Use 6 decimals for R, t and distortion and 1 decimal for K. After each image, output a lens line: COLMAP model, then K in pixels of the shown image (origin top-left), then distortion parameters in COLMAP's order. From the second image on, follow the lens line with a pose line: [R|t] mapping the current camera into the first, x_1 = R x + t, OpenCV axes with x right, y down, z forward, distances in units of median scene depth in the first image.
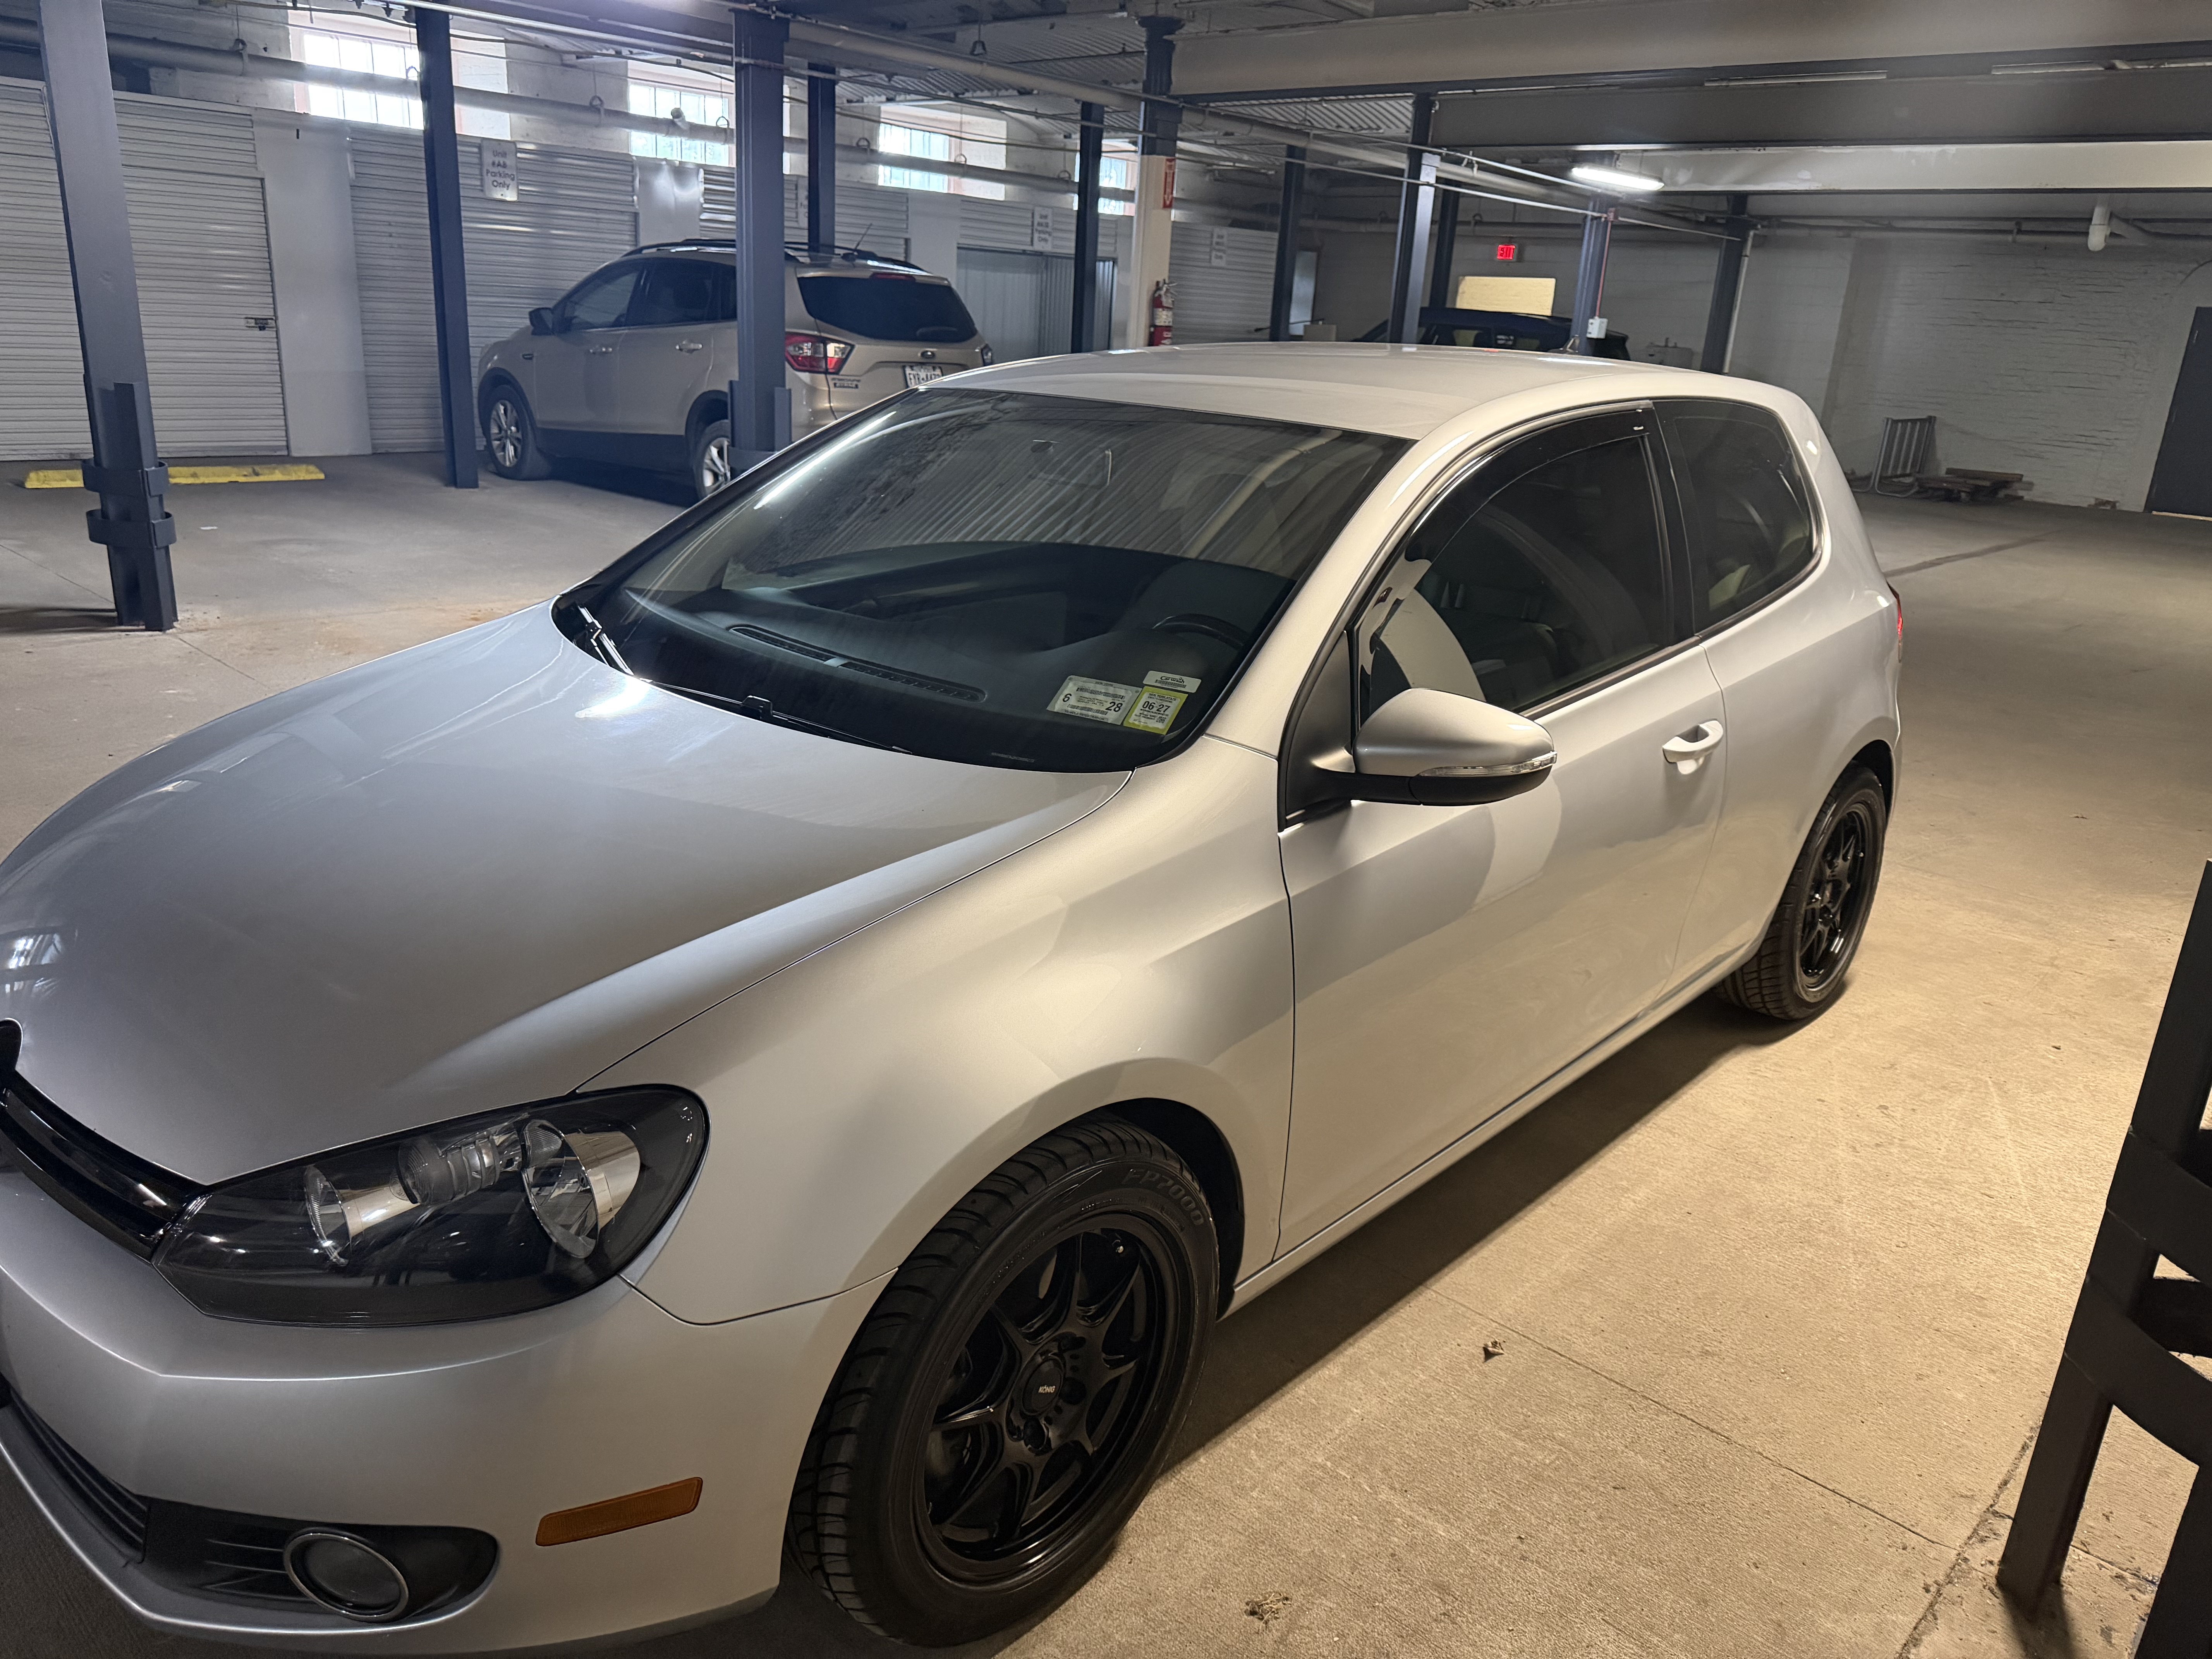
lens RADIAL K [[1572.8, 0, 1106.0], [0, 1572.8, 829.5], [0, 0, 1]] dist [0.041881, -0.082338]
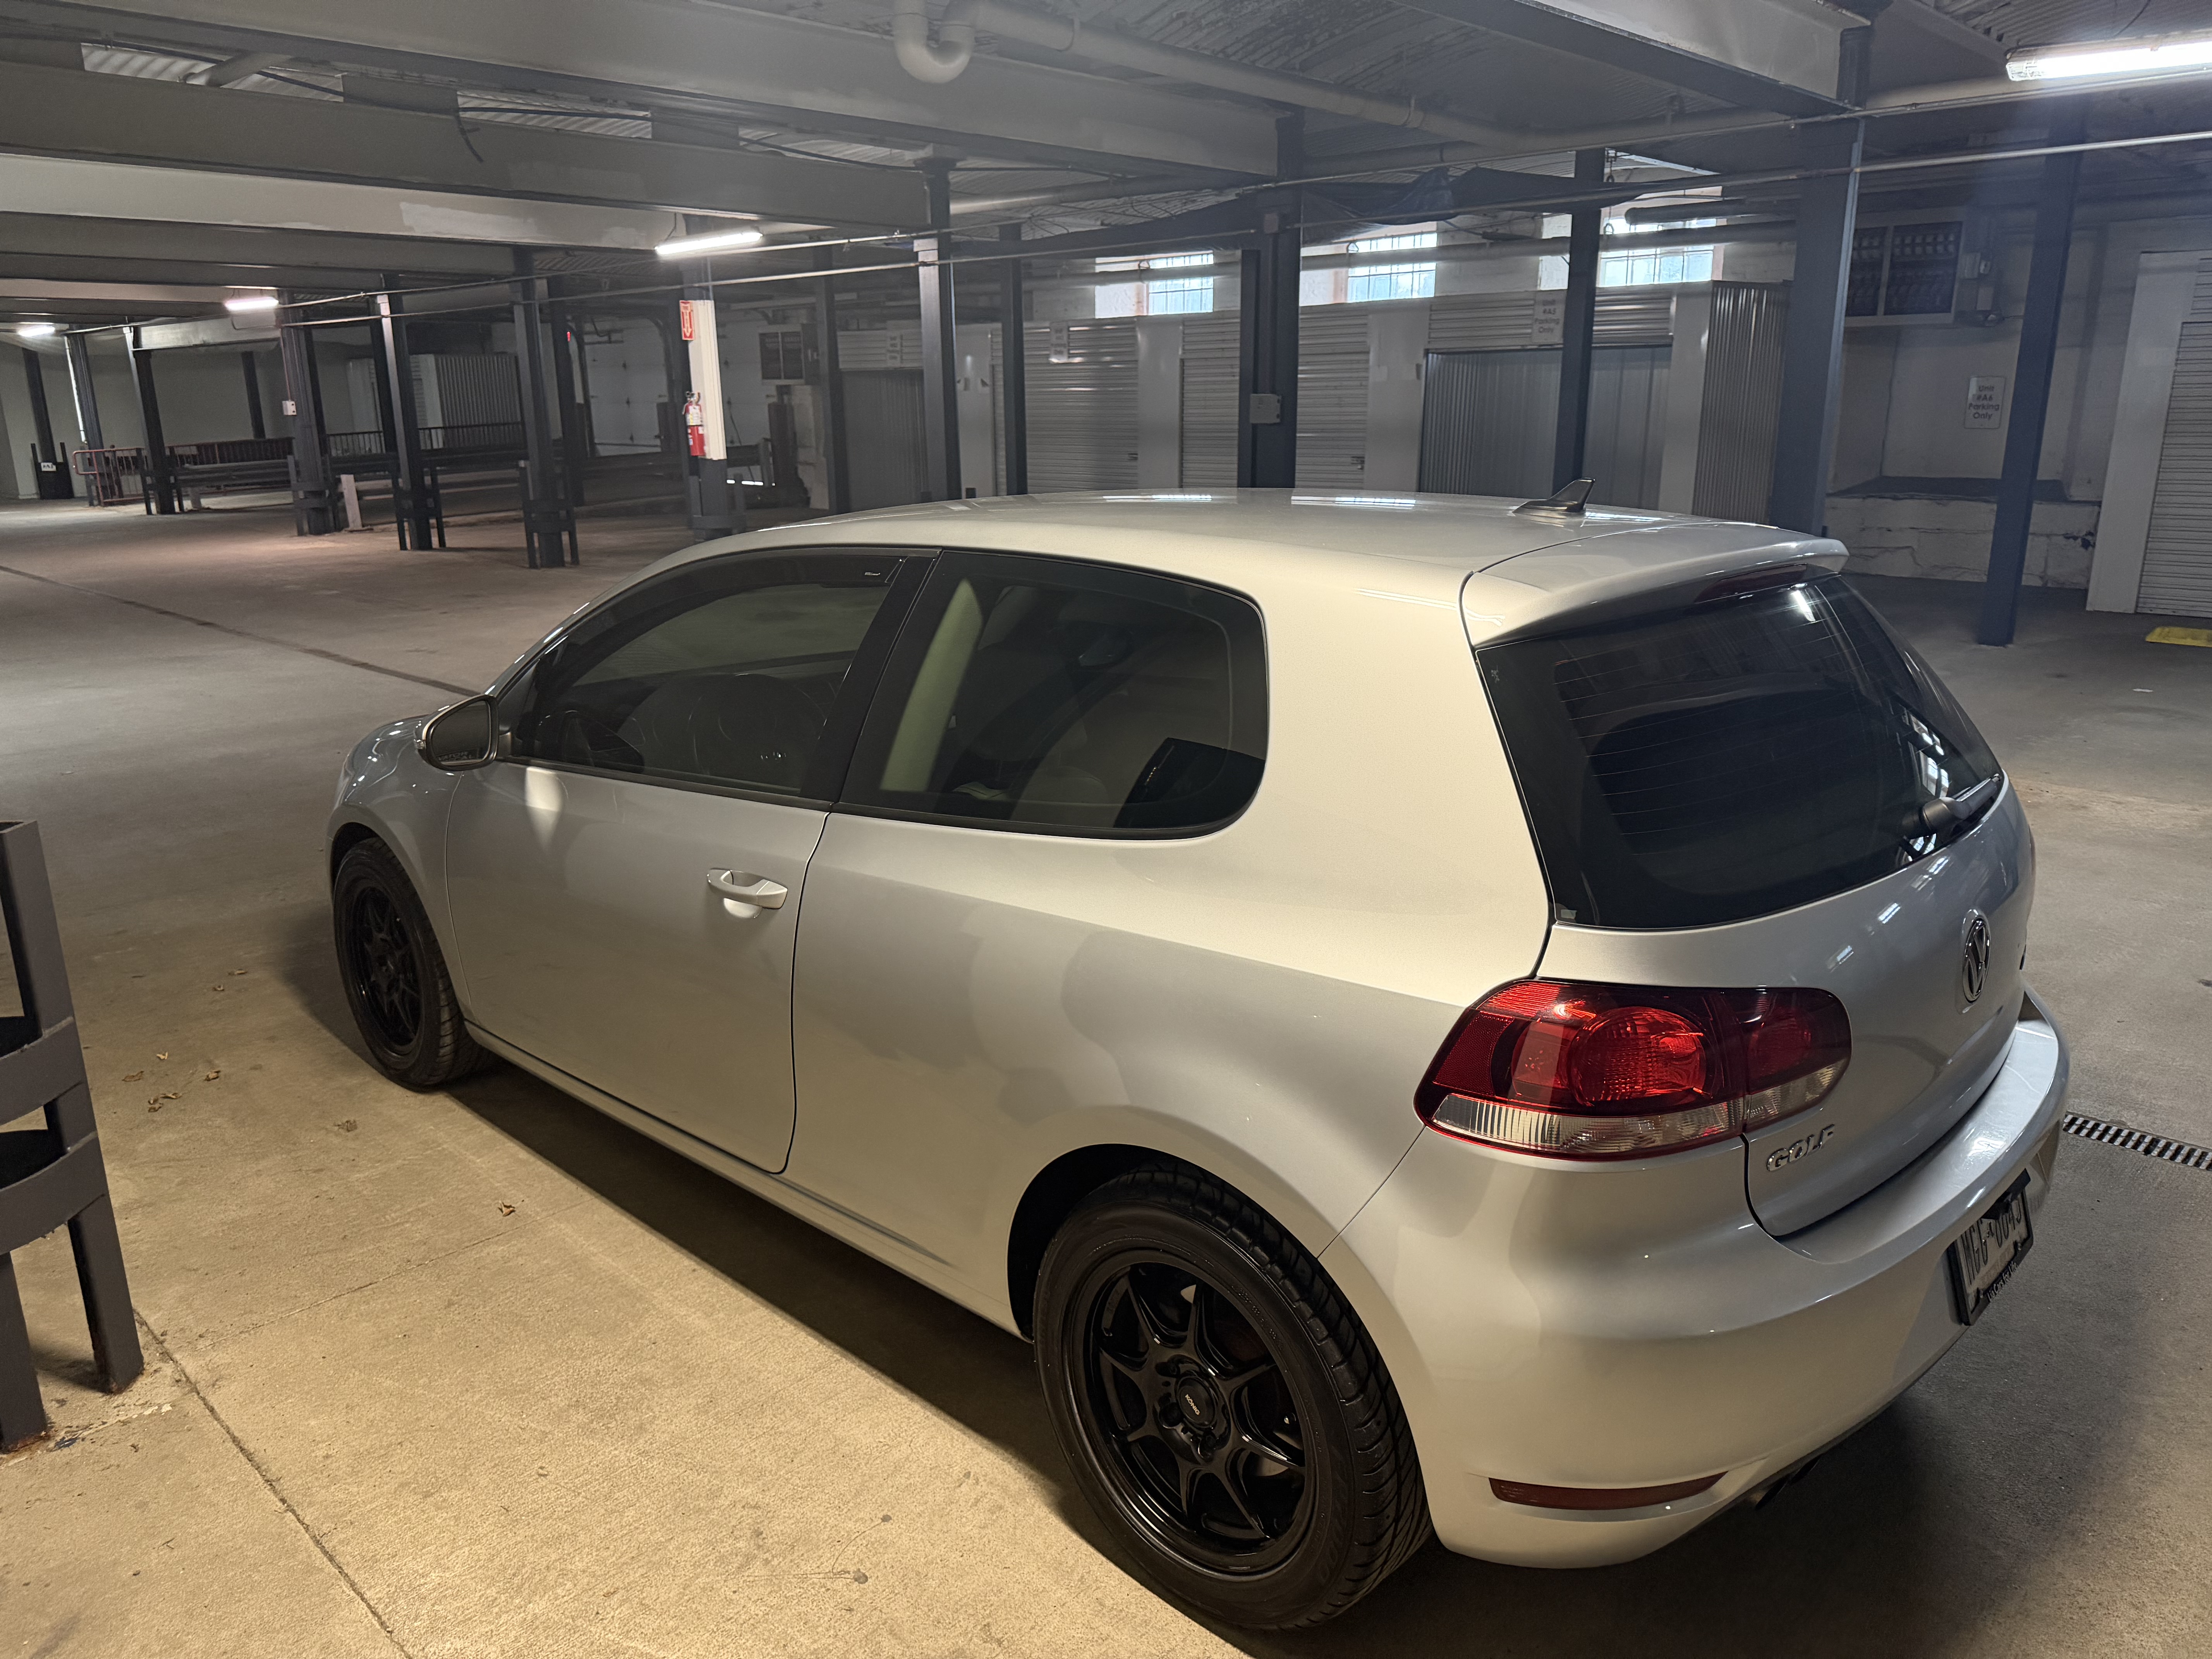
lens RADIAL K [[1572.8, 0, 1106.0], [0, 1572.8, 829.5], [0, 0, 1]] dist [0.041881, -0.082338]
pose [[-0.019015, 0.208458, -0.977846, 1.293713], [-0.305642, 0.929992, 0.204200, -0.356008], [0.951957, 0.302754, 0.046030, 1.145978]]
